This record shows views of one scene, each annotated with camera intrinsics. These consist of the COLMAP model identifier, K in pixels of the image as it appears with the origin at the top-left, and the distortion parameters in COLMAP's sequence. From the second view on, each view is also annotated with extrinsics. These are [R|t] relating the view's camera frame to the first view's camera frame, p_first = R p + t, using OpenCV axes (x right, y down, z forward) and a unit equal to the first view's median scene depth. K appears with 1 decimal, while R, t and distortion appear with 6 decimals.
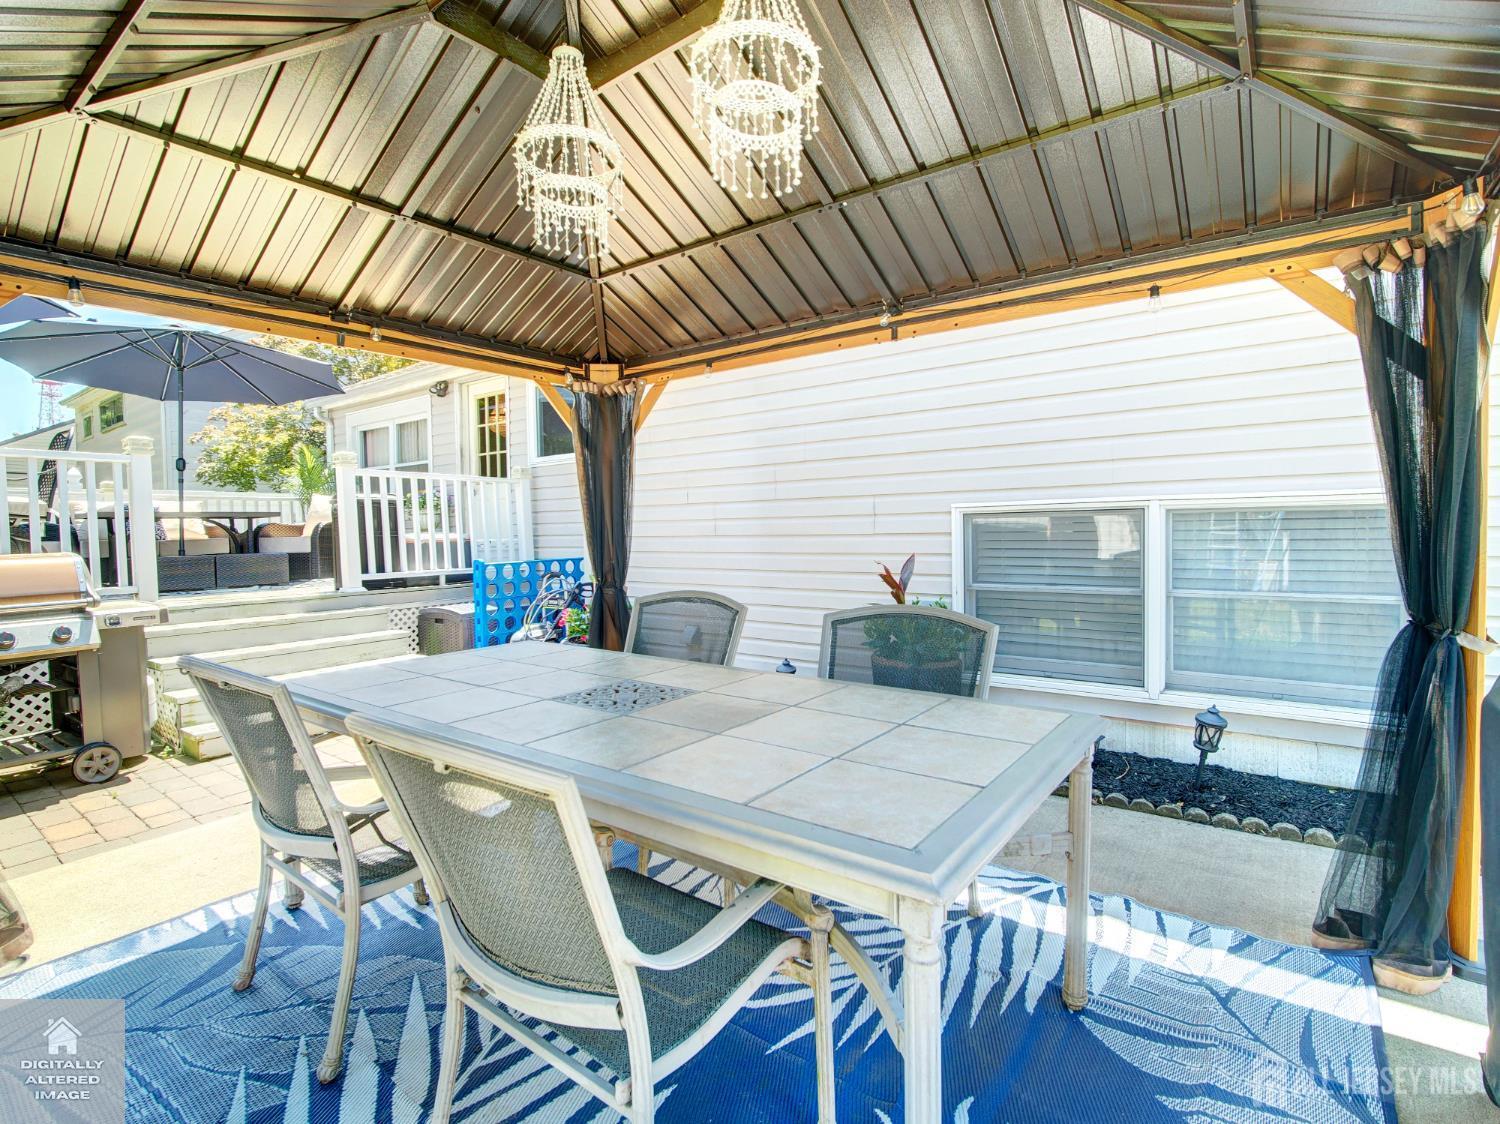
lens RADIAL K [[737.9, 0, 750.0], [0, 737.9, 562.0], [0, 0, 1]] dist [0.000403, -0.000011]
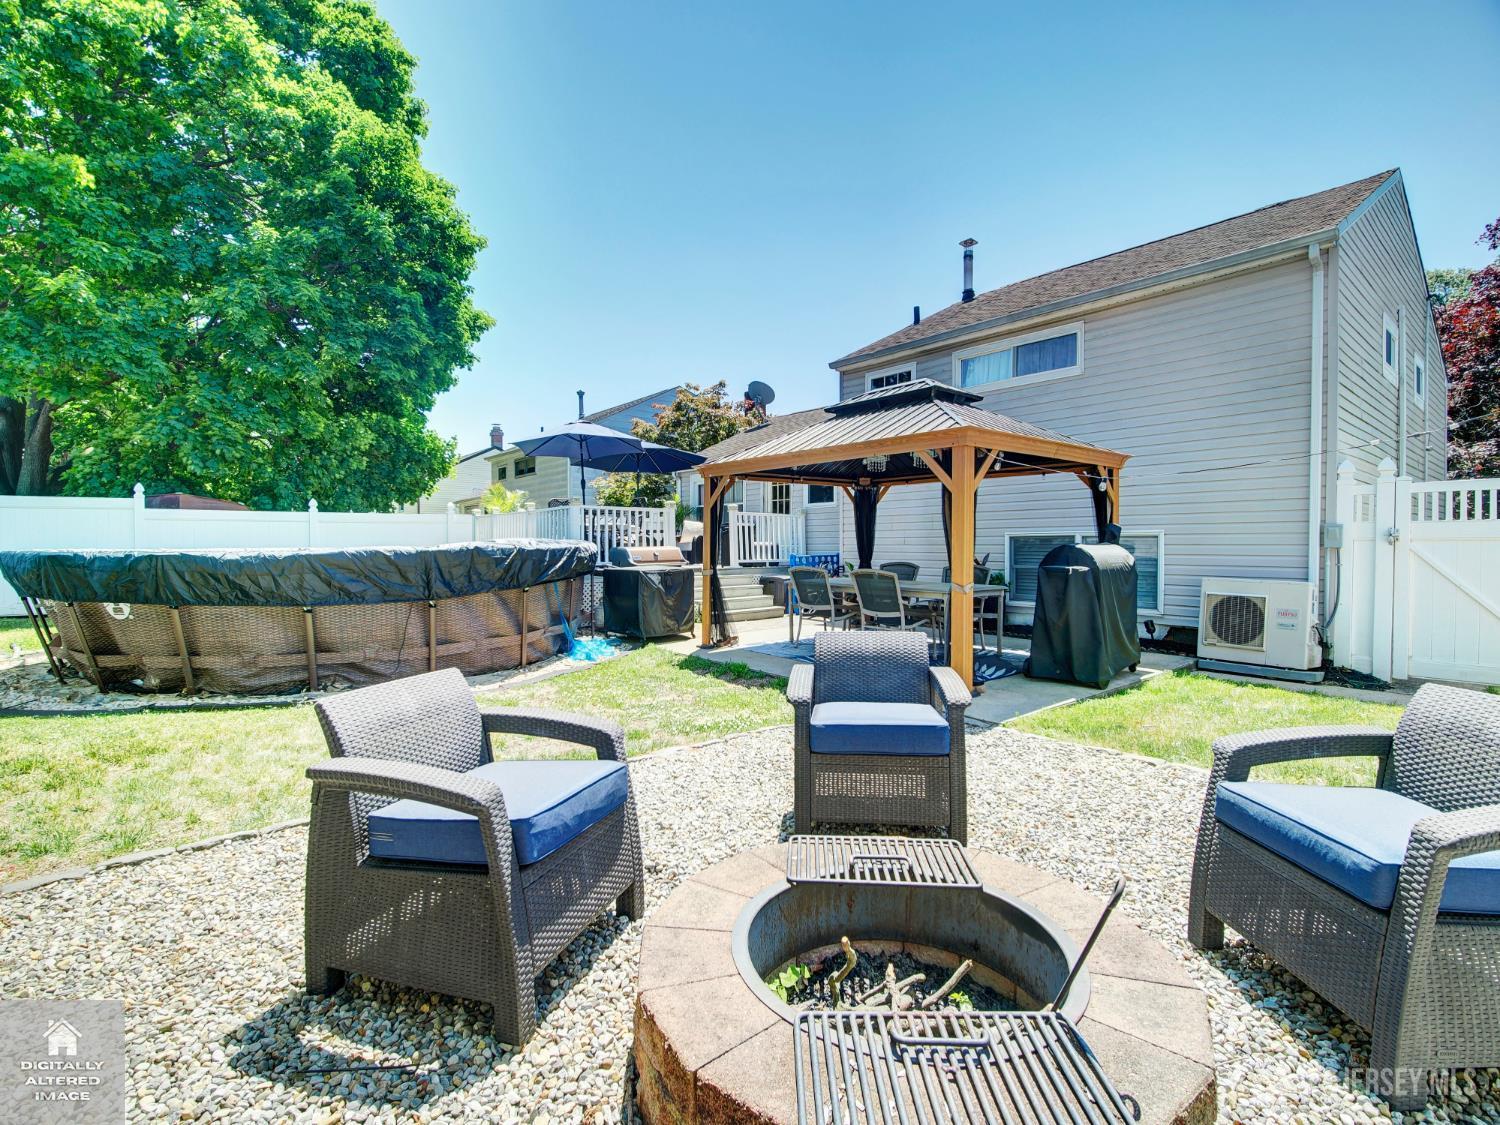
lens RADIAL K [[675.5, 0, 750.0], [0, 675.5, 562.5], [0, 0, 1]] dist [0.000053, -0.000010]
pose [[0.969816, 0.028933, -0.242116, -0.003253], [-0.033686, 0.999312, -0.015516, 0.049630], [0.241501, 0.023203, 0.970123, -0.855112]]
